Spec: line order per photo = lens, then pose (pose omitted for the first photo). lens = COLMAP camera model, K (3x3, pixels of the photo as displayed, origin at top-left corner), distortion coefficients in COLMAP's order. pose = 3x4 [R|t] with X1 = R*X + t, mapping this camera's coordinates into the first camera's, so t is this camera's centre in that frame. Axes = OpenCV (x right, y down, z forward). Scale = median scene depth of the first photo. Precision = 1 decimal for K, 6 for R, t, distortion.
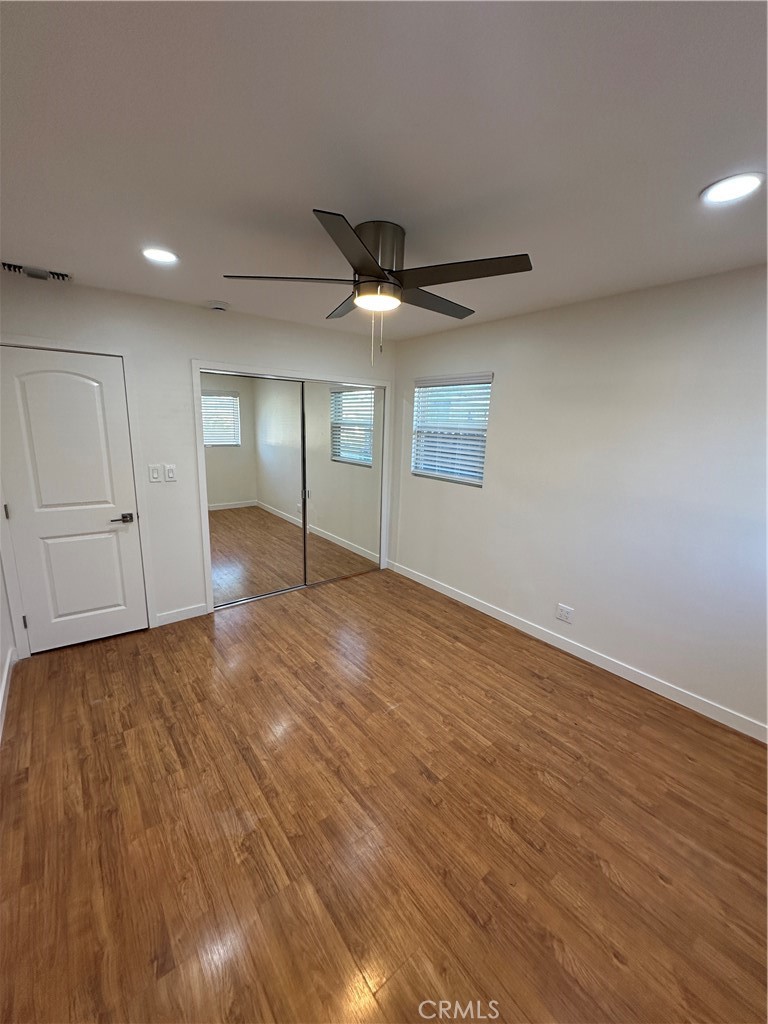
lens RADIAL K [[405.4, 0, 383.1], [0, 405.4, 507.1], [0, 0, 1]] dist [-0.002278, 0.000320]
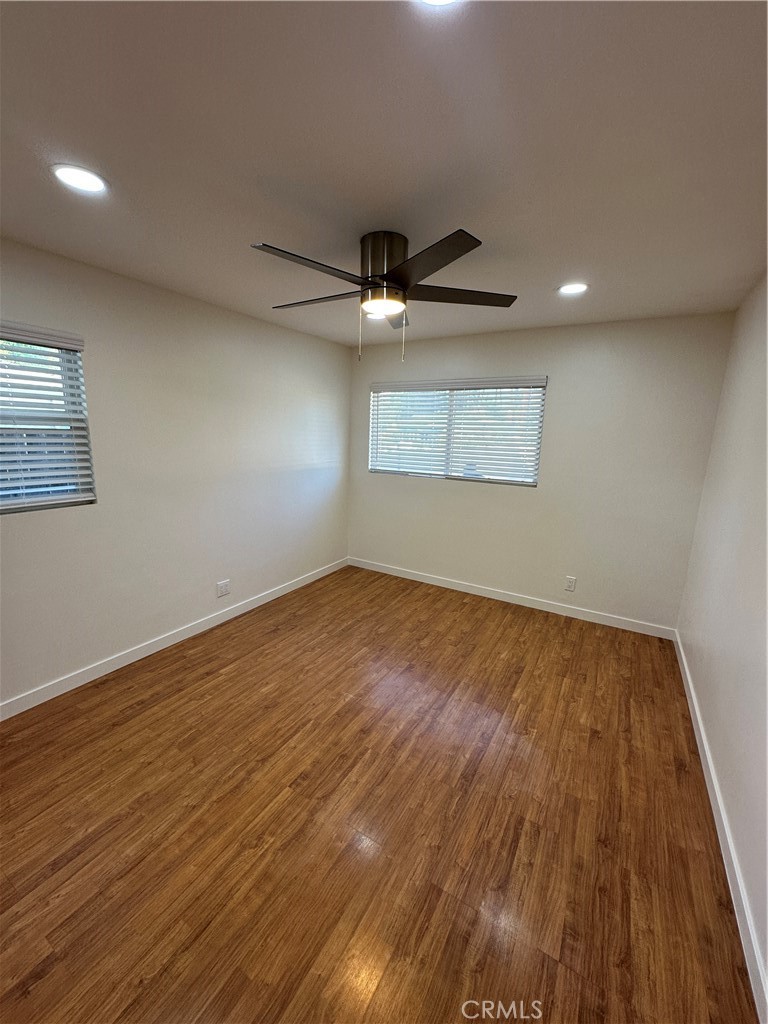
lens RADIAL K [[405.4, 0, 383.1], [0, 405.4, 507.1], [0, 0, 1]] dist [-0.002278, 0.000320]
pose [[-0.348914, -0.208431, 0.913682, -0.959577], [0.155992, 0.948435, 0.275929, -0.265064], [-0.924081, 0.238803, -0.298409, 1.264481]]
